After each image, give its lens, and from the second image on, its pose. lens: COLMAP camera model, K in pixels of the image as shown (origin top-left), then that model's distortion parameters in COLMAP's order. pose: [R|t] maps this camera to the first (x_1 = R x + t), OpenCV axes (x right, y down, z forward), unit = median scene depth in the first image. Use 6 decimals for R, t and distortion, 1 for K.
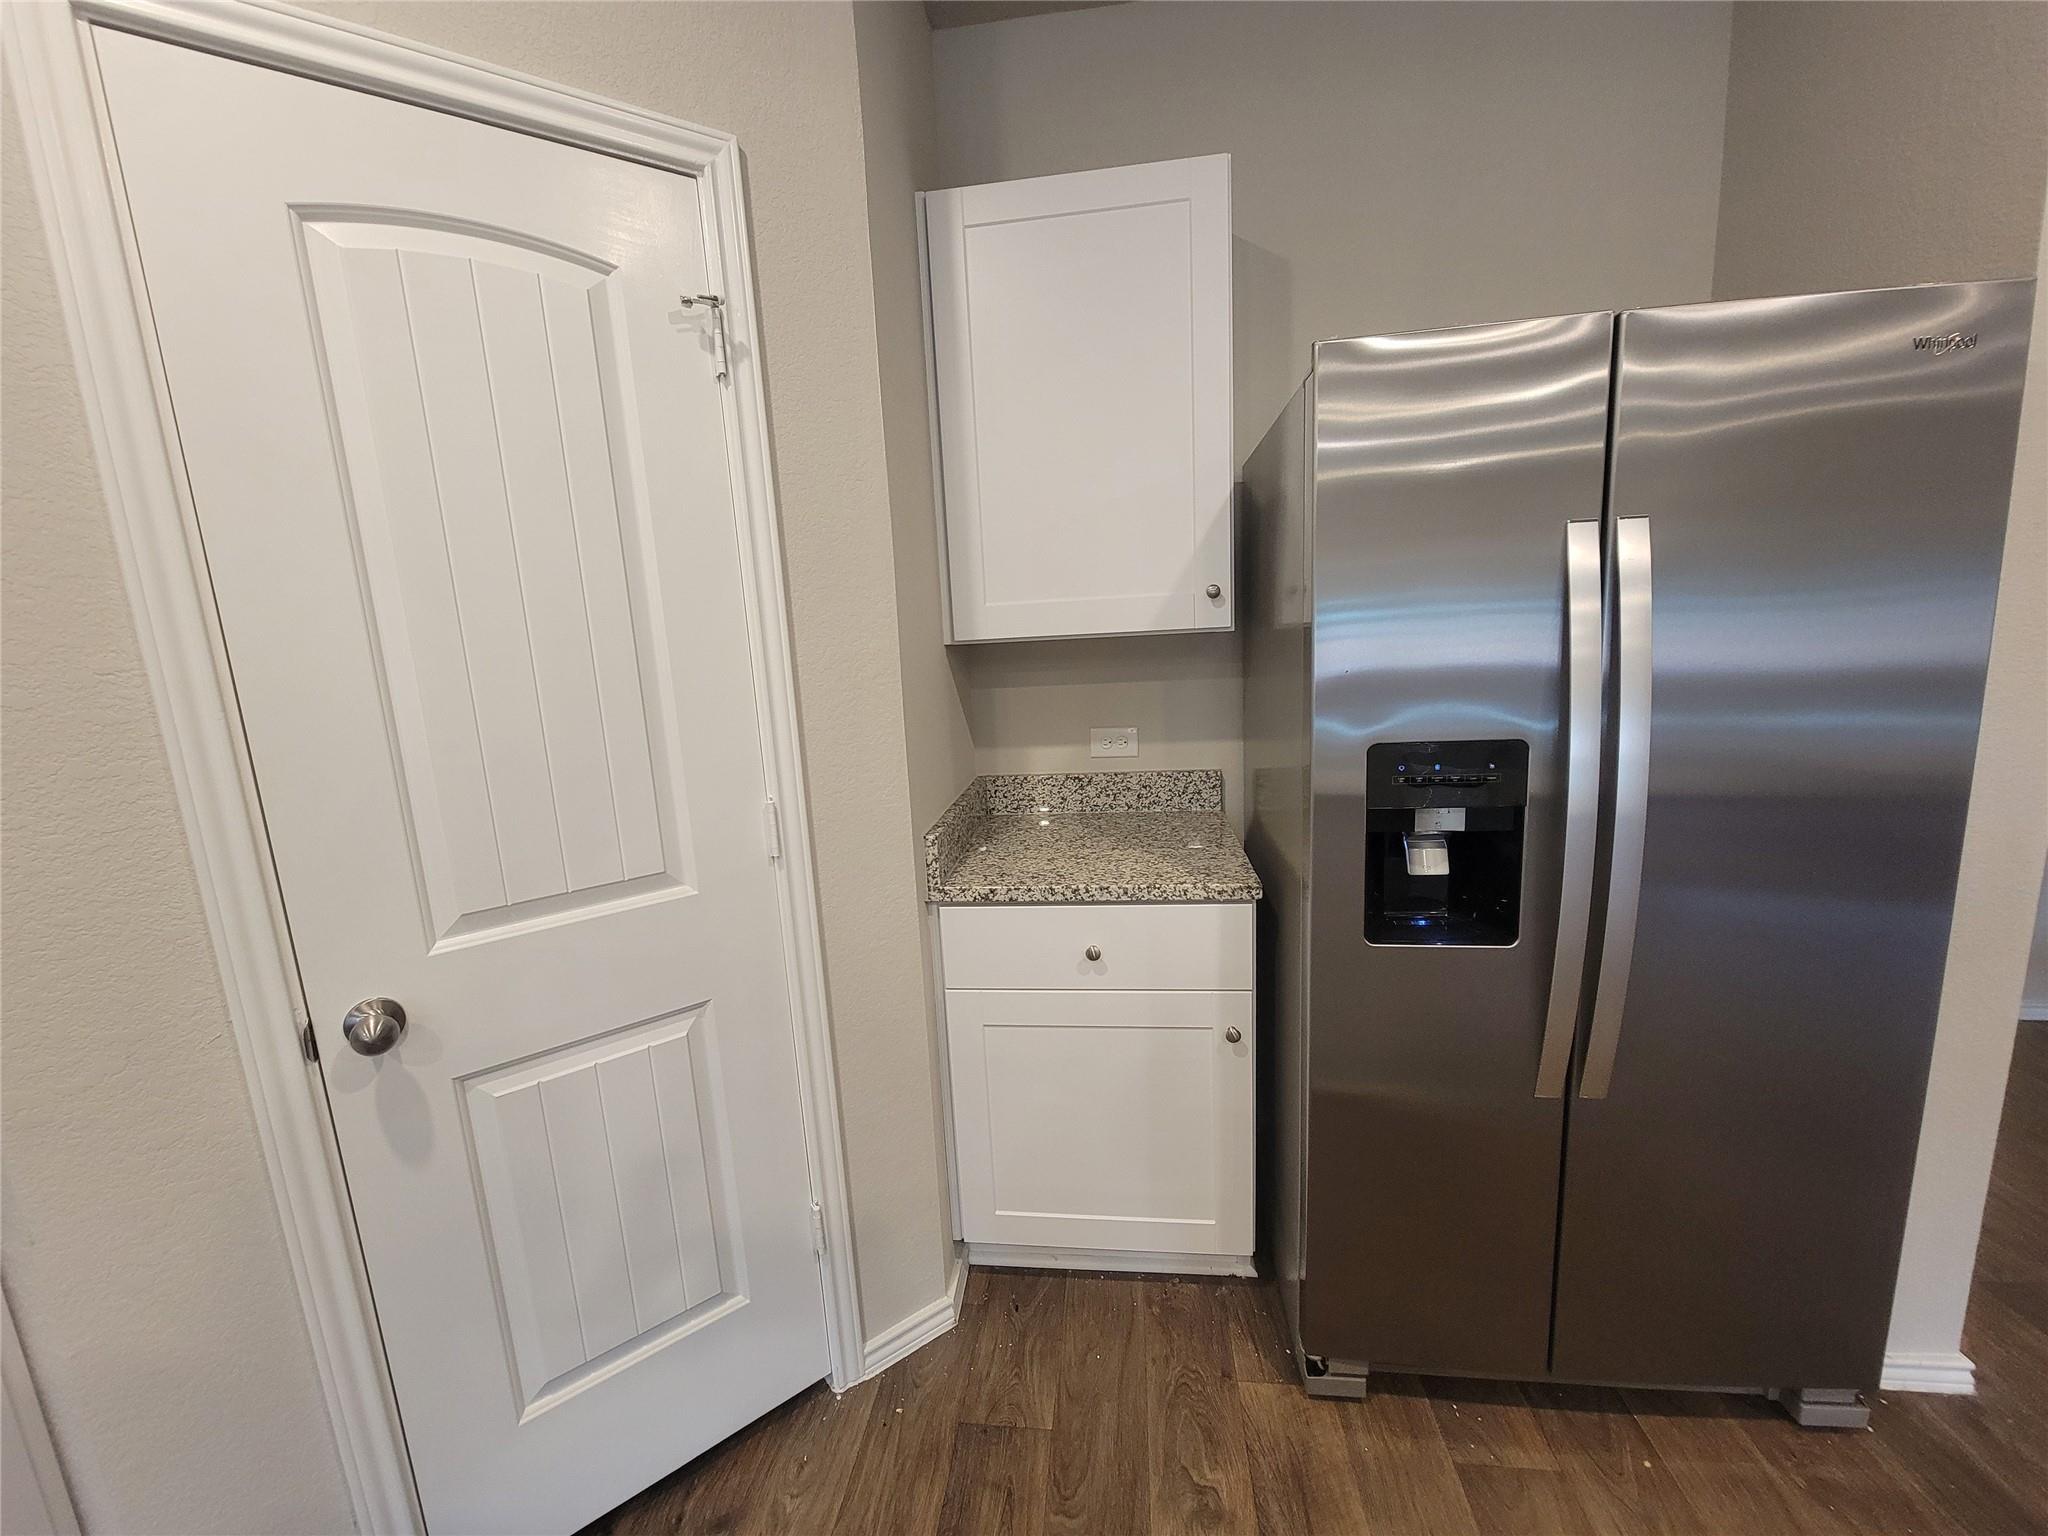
lens RADIAL K [[827.3, 0, 1008.4], [0, 827.3, 771.4], [0, 0, 1]] dist [-0.012734, 0.000036]
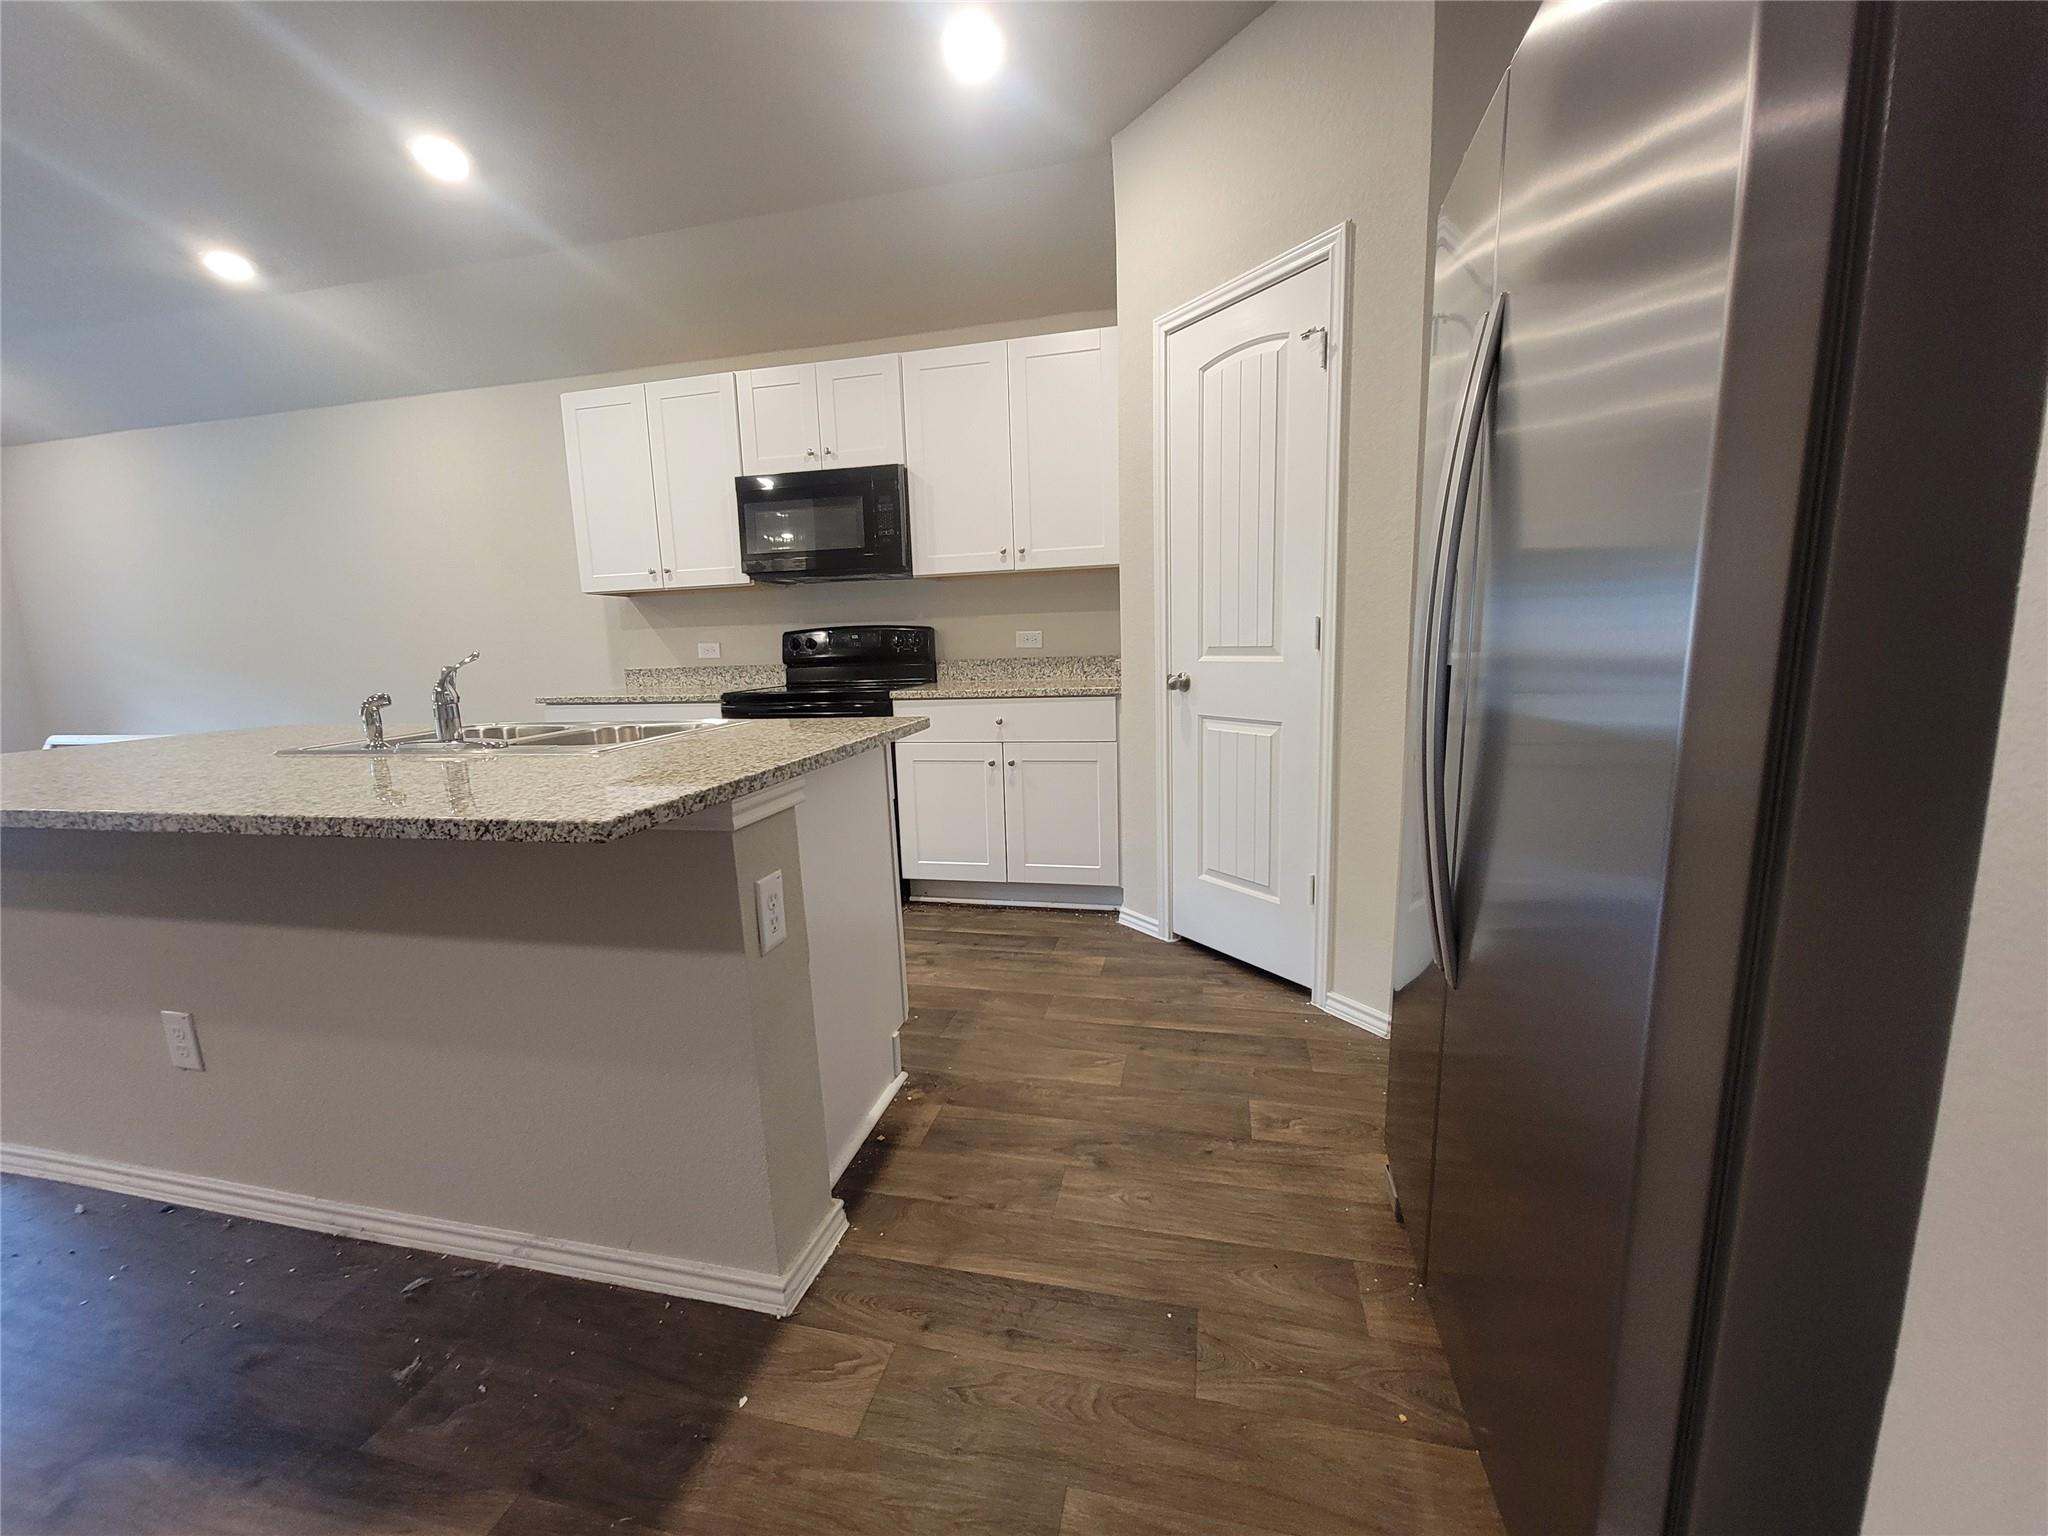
lens RADIAL K [[832.5, 0, 1008.1], [0, 832.5, 774.2], [0, 0, 1]] dist [0.000914, -0.003515]
pose [[-0.107542, 0.221918, -0.969117, 1.469909], [-0.132017, 0.962950, 0.235156, 0.029122], [0.985397, 0.153228, -0.074261, 0.522395]]
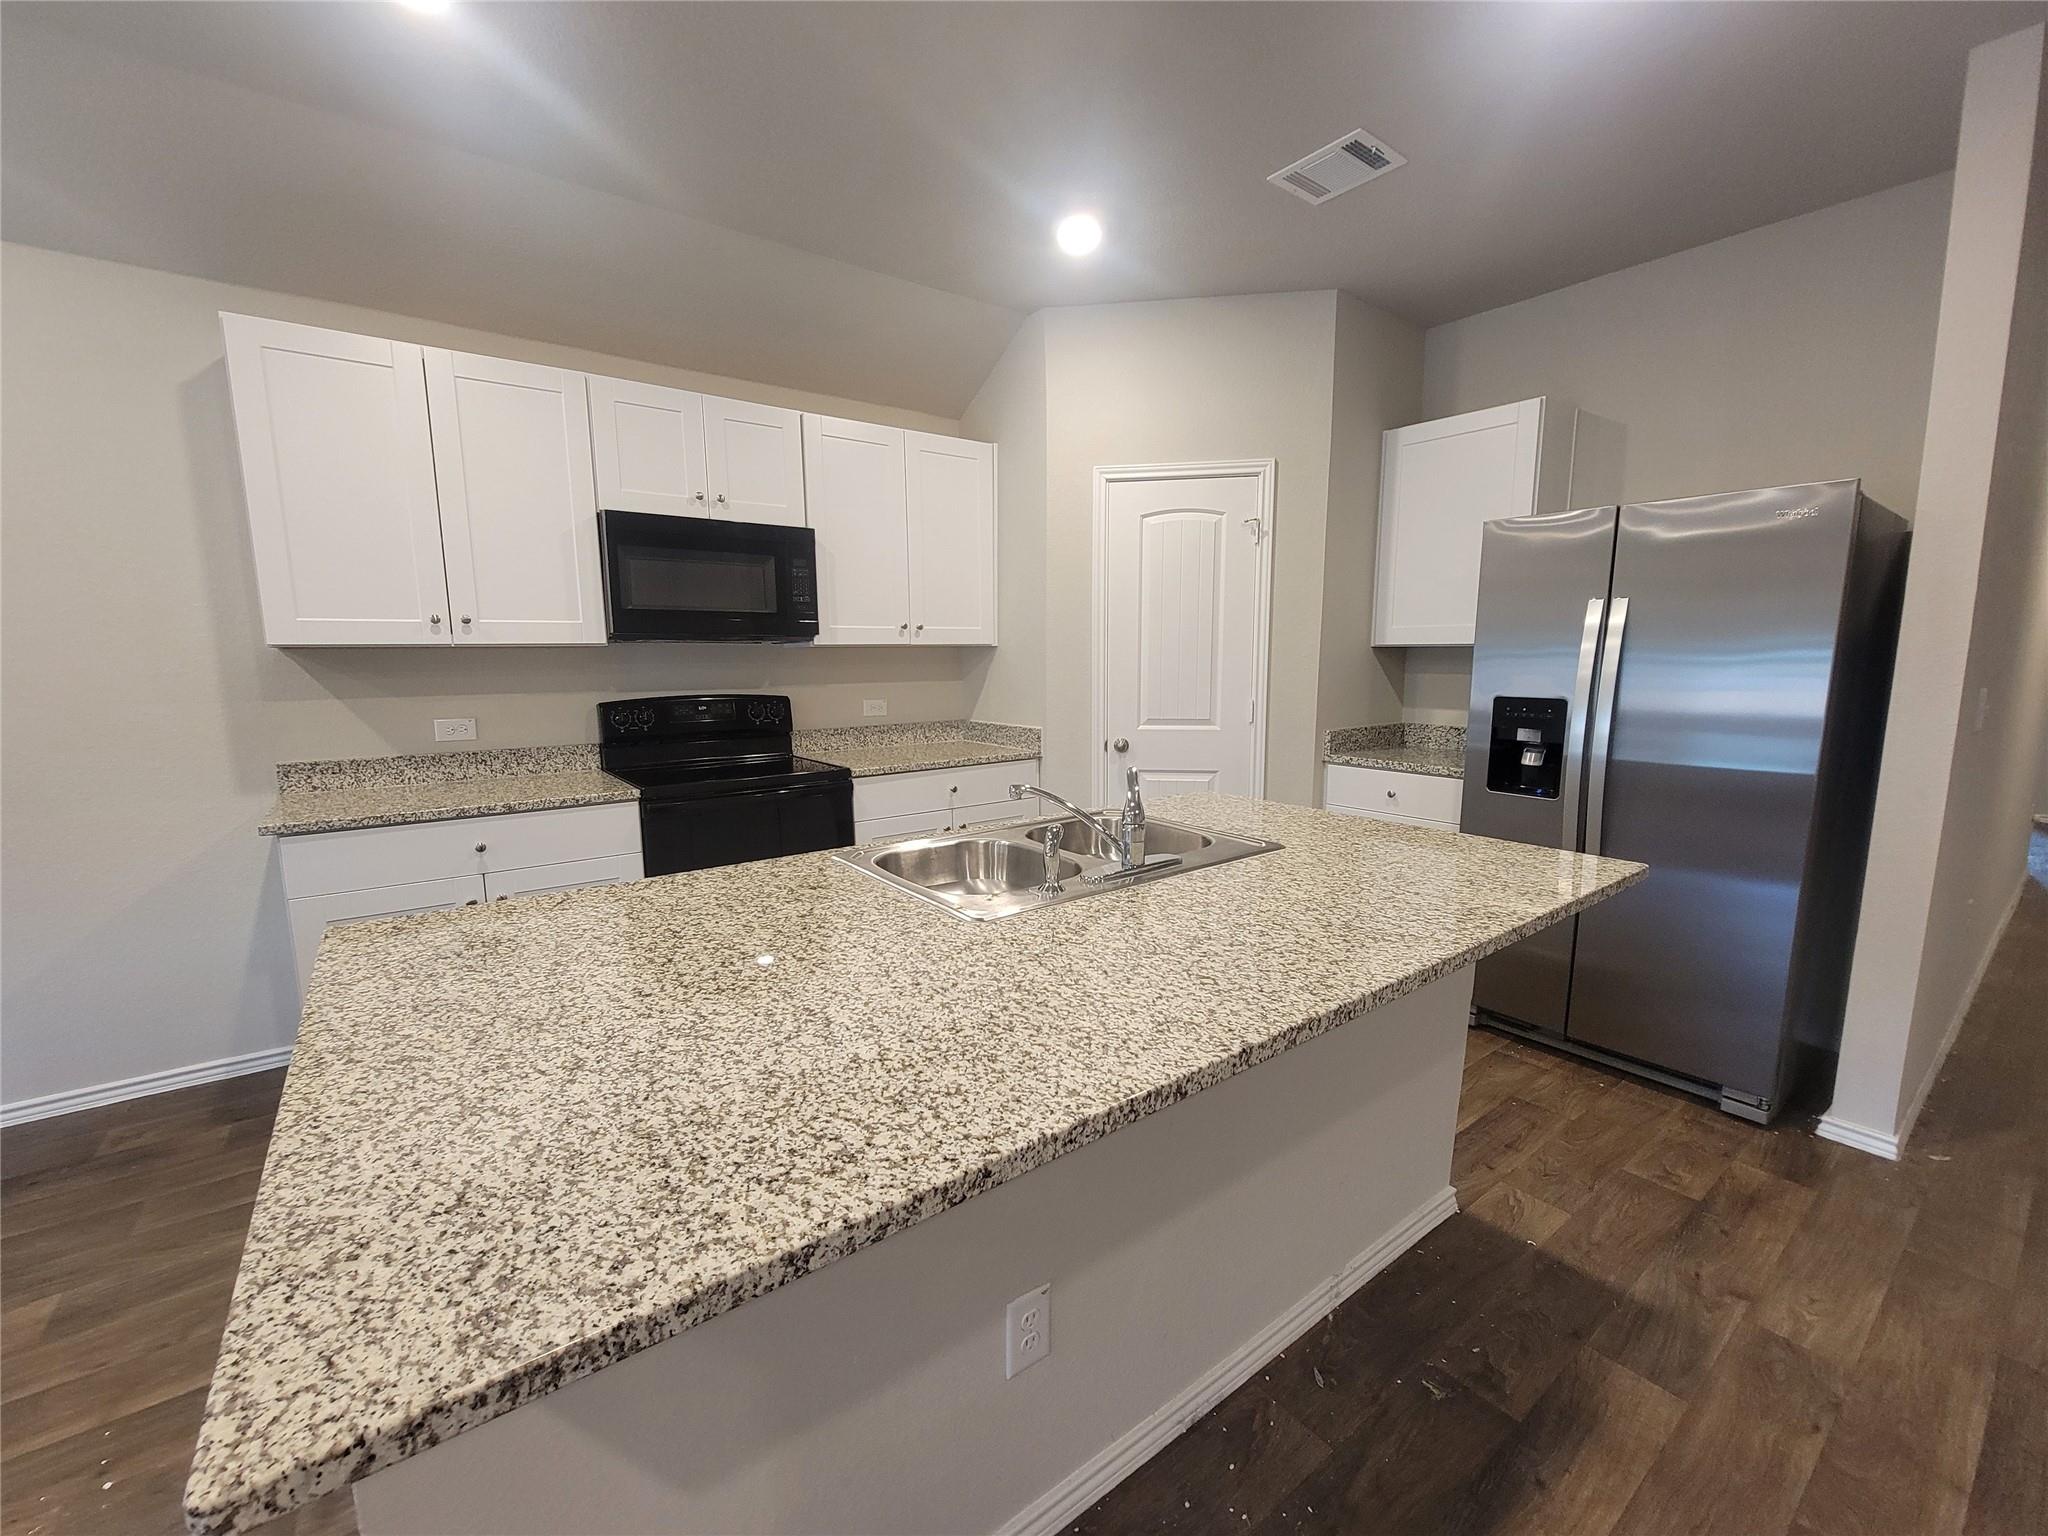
lens RADIAL K [[832.5, 0, 1008.1], [0, 832.5, 774.2], [0, 0, 1]] dist [0.000914, -0.003515]
pose [[0.692429, 0.155707, -0.704484, 1.033566], [-0.155848, 0.985662, 0.064672, 0.208130], [0.704453, 0.065012, 0.706767, -1.346814]]
